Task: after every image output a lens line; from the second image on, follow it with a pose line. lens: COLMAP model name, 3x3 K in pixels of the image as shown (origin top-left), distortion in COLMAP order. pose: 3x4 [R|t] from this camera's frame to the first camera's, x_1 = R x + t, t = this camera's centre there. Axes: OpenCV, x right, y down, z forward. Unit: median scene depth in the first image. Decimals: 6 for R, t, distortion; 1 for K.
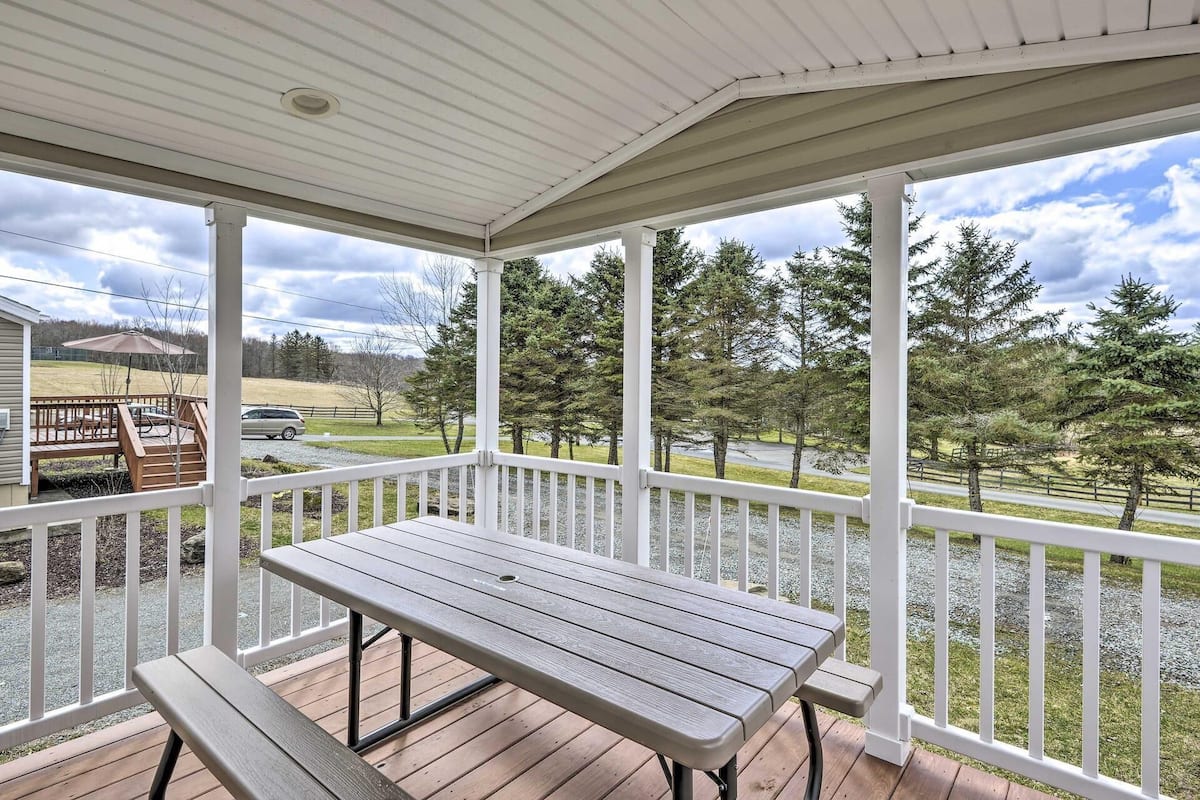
lens RADIAL K [[610.7, 0, 592.8], [0, 610.7, 376.4], [0, 0, 1]] dist [0.011973, 0.000508]
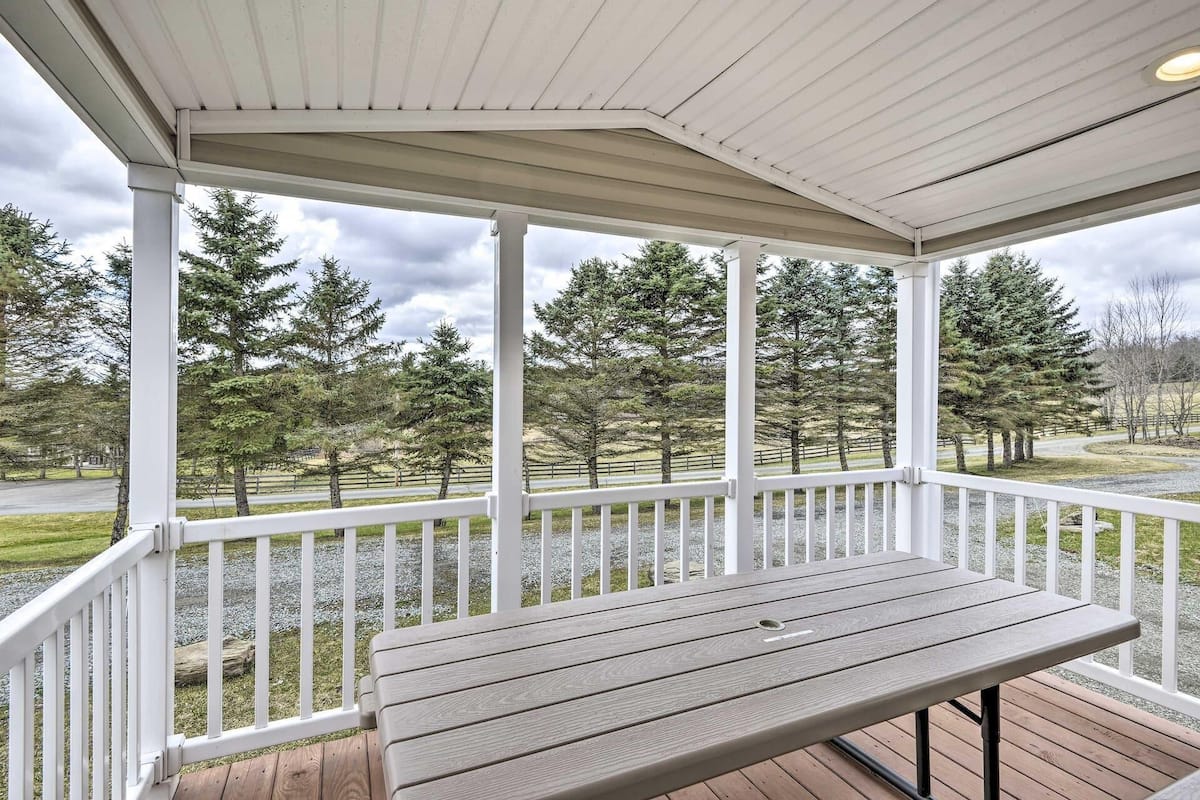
lens RADIAL K [[563.0, 0, 597.9], [0, 563.0, 394.8], [0, 0, 1]] dist [0.009160, 0.000389]
pose [[0.430696, -0.004232, 0.902487, -0.129275], [0.001129, 0.999991, 0.004151, 0.000529], [-0.902496, -0.000769, 0.430697, 0.118108]]
